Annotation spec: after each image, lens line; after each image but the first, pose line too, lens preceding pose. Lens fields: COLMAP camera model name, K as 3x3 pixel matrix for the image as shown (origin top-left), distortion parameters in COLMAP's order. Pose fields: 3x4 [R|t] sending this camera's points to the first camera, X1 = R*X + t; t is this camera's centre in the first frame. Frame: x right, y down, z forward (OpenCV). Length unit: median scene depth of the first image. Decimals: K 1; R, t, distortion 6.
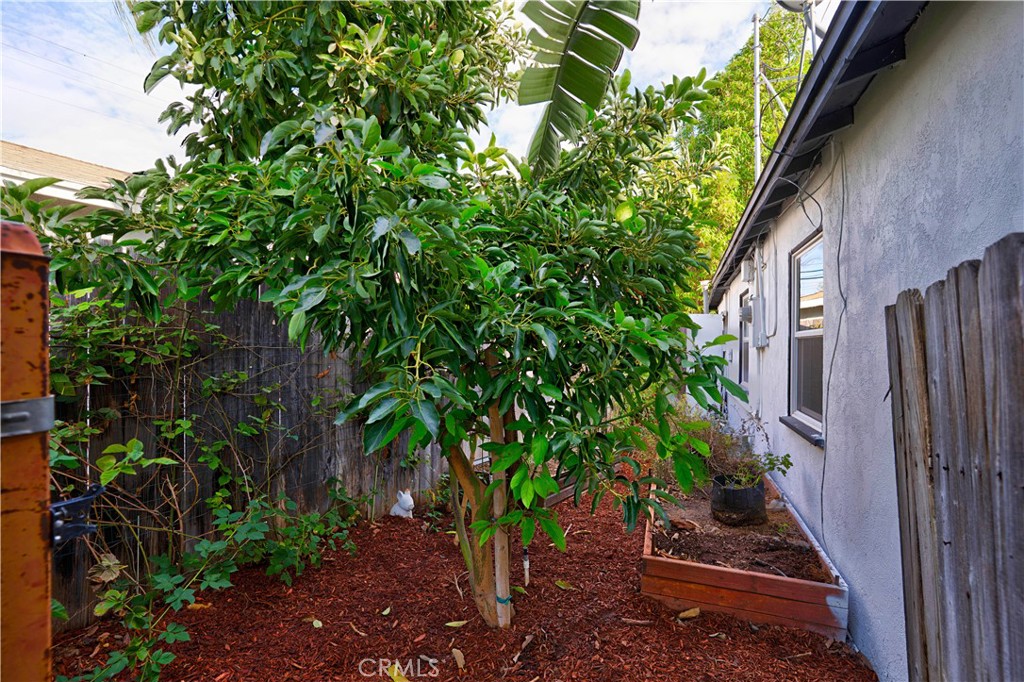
lens RADIAL K [[513.9, 0, 512.4], [0, 513.9, 347.5], [0, 0, 1]] dist [-0.028266, 0.001511]
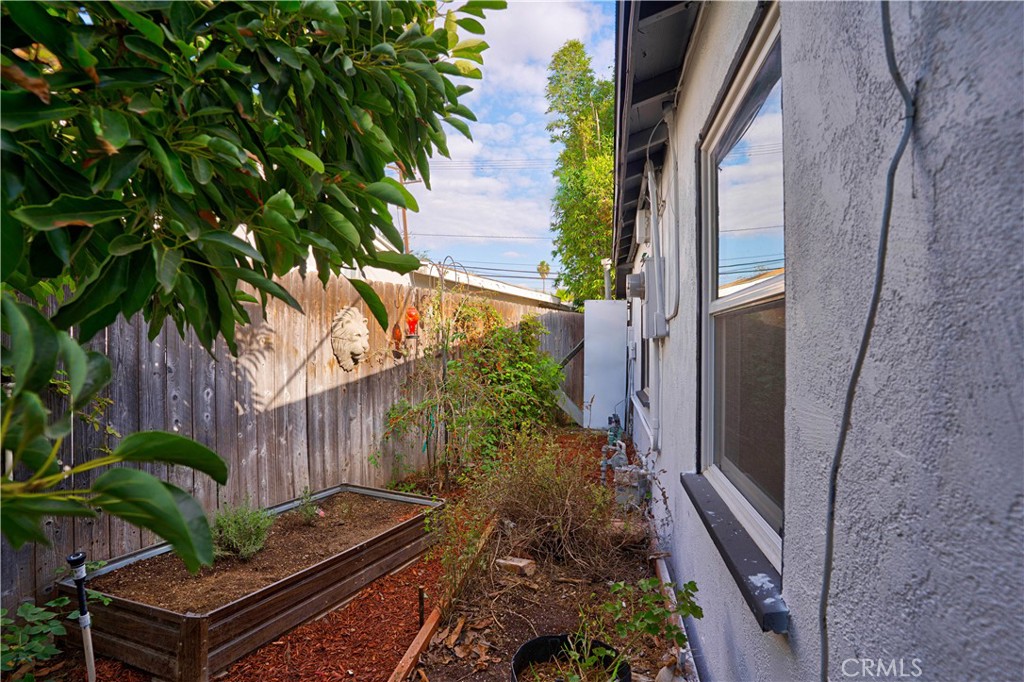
lens RADIAL K [[513.9, 0, 512.4], [0, 513.9, 347.5], [0, 0, 1]] dist [-0.028266, 0.001511]
pose [[0.991477, -0.010447, 0.129864, 0.306482], [0.009725, 0.999934, 0.006197, 0.007393], [-0.129920, -0.004882, 0.991512, 0.542327]]
